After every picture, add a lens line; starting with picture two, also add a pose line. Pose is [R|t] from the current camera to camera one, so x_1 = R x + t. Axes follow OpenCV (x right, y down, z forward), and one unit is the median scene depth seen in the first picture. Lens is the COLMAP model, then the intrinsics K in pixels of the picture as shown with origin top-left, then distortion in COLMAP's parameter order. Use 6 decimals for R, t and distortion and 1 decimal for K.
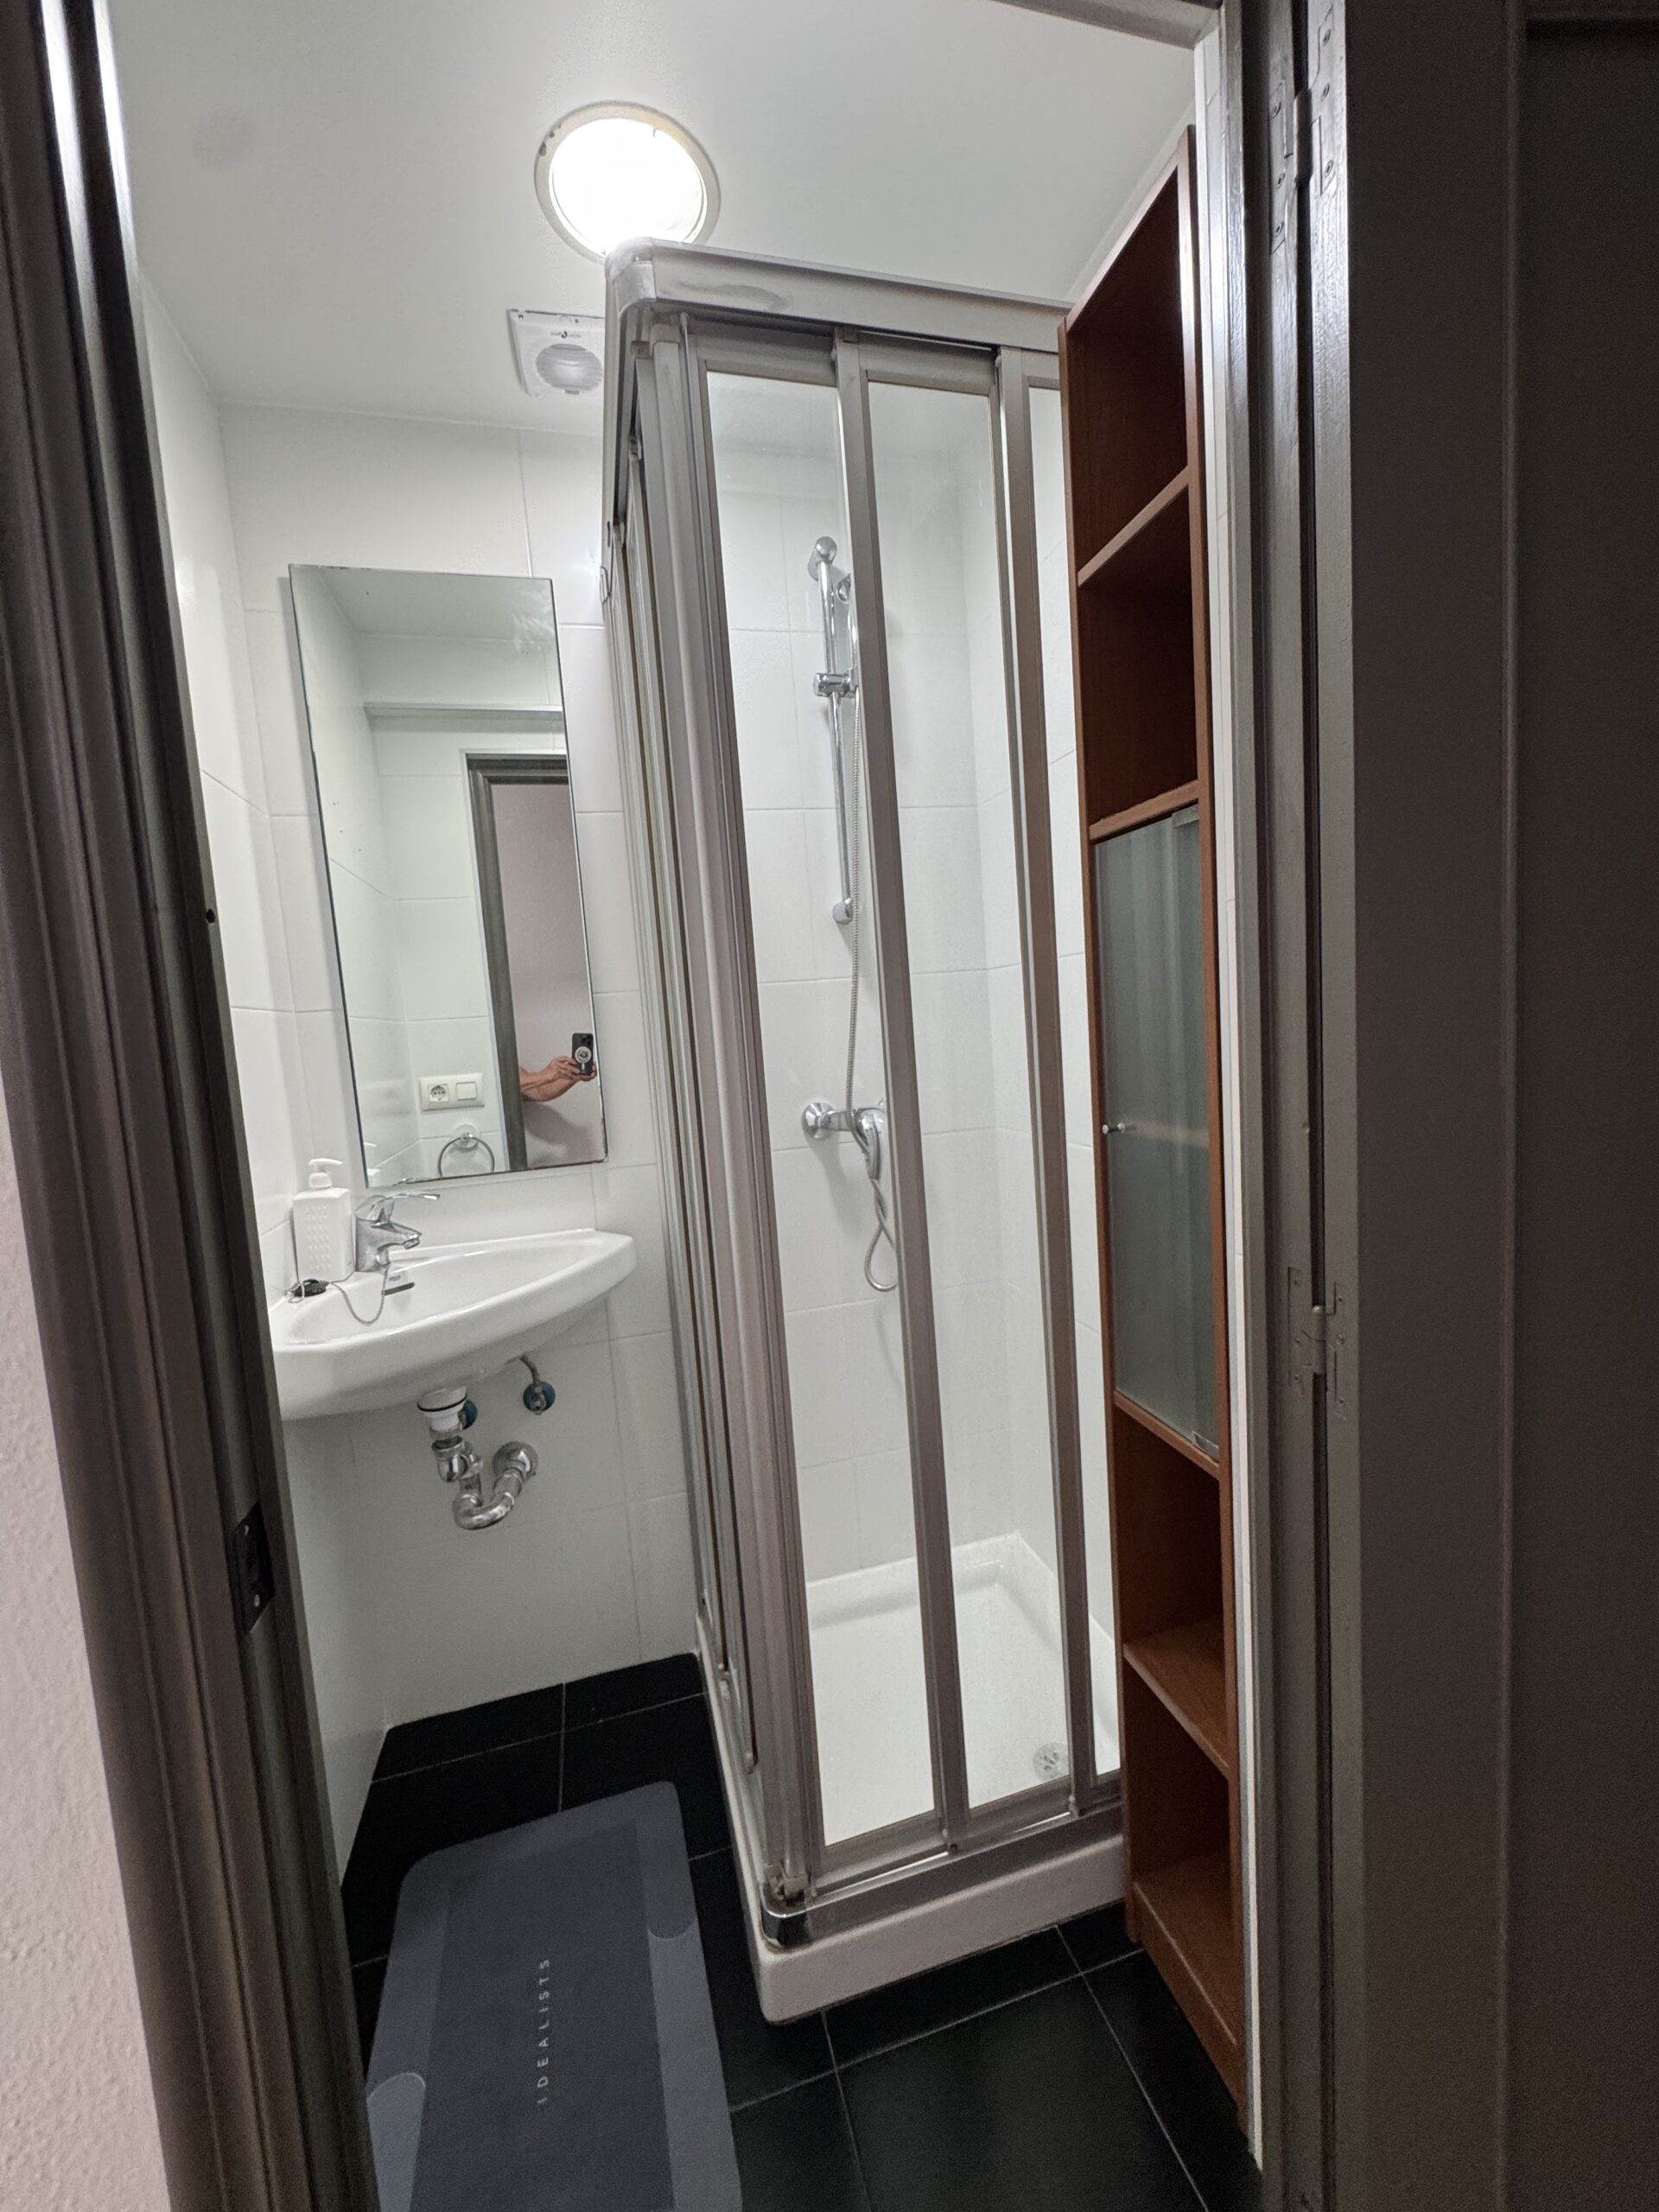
lens RADIAL K [[883.2, 0, 829.5], [0, 883.2, 1106.0], [0, 0, 1]] dist [0.000169, -0.000660]
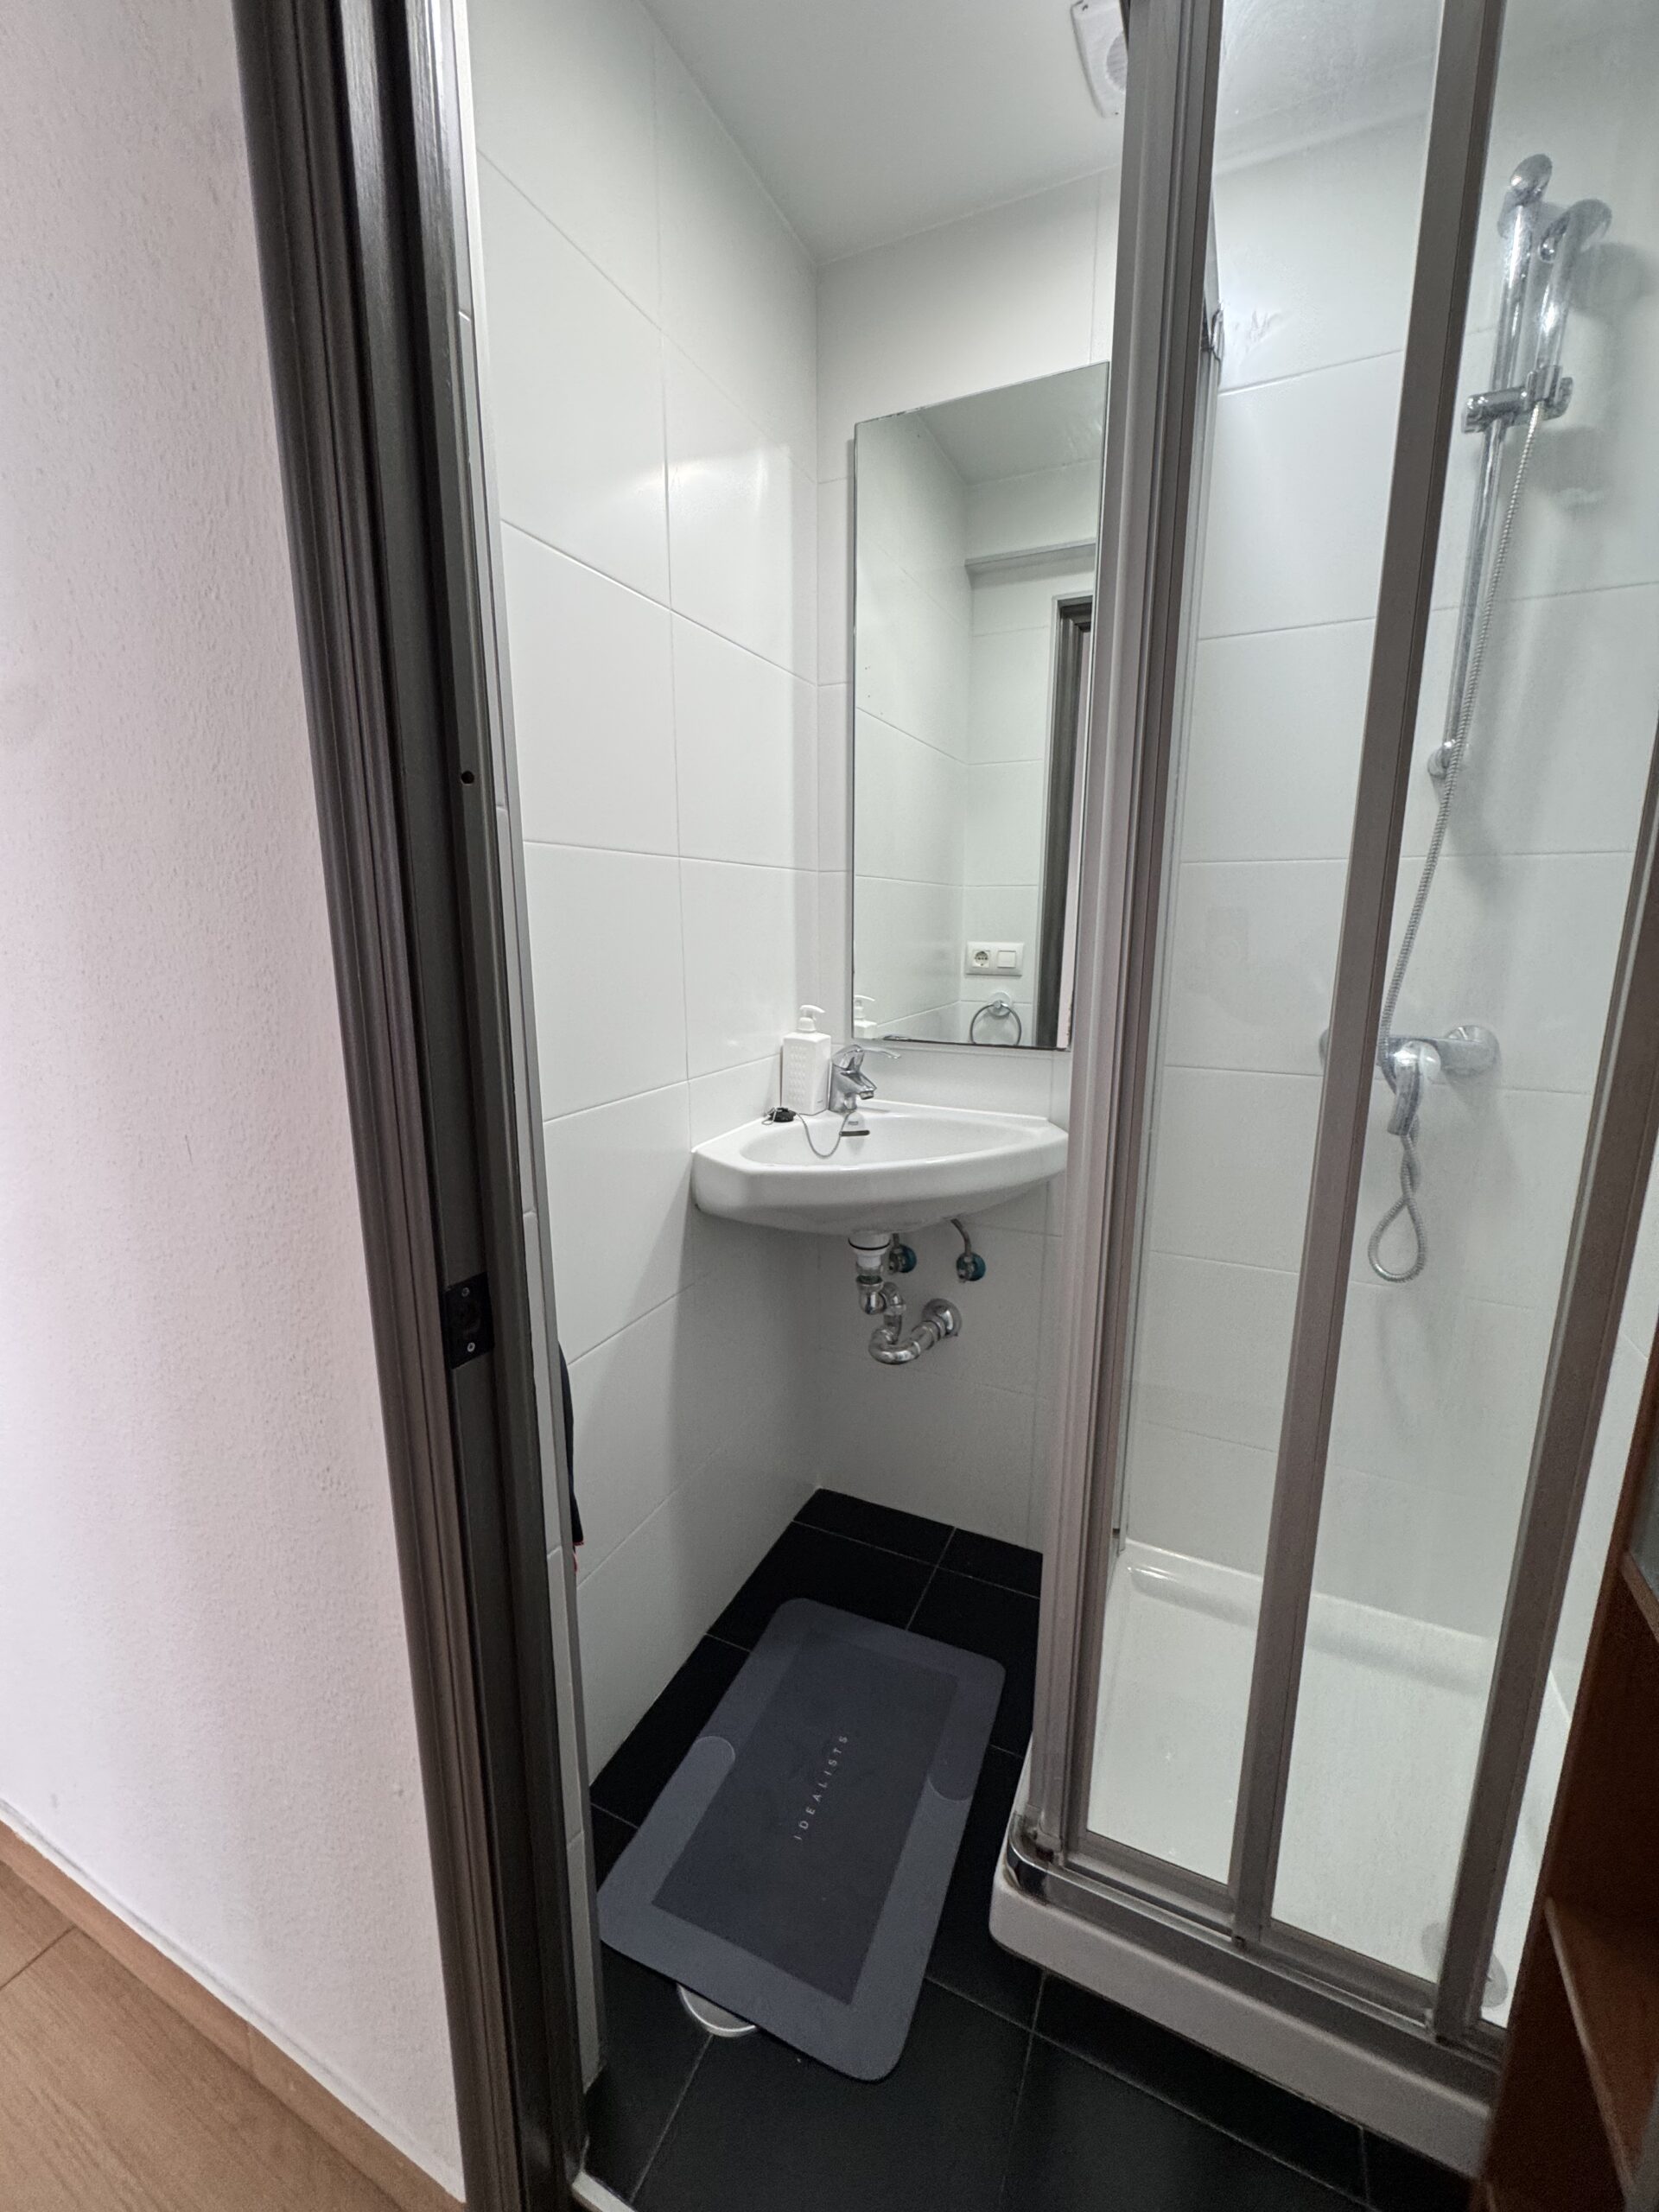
lens RADIAL K [[883.2, 0, 829.5], [0, 883.2, 1106.0], [0, 0, 1]] dist [0.000169, -0.000660]
pose [[0.761318, 0.207339, -0.614333, 0.158100], [-0.119035, 0.976083, 0.181915, -0.022456], [0.637358, -0.065369, 0.767790, 0.139838]]
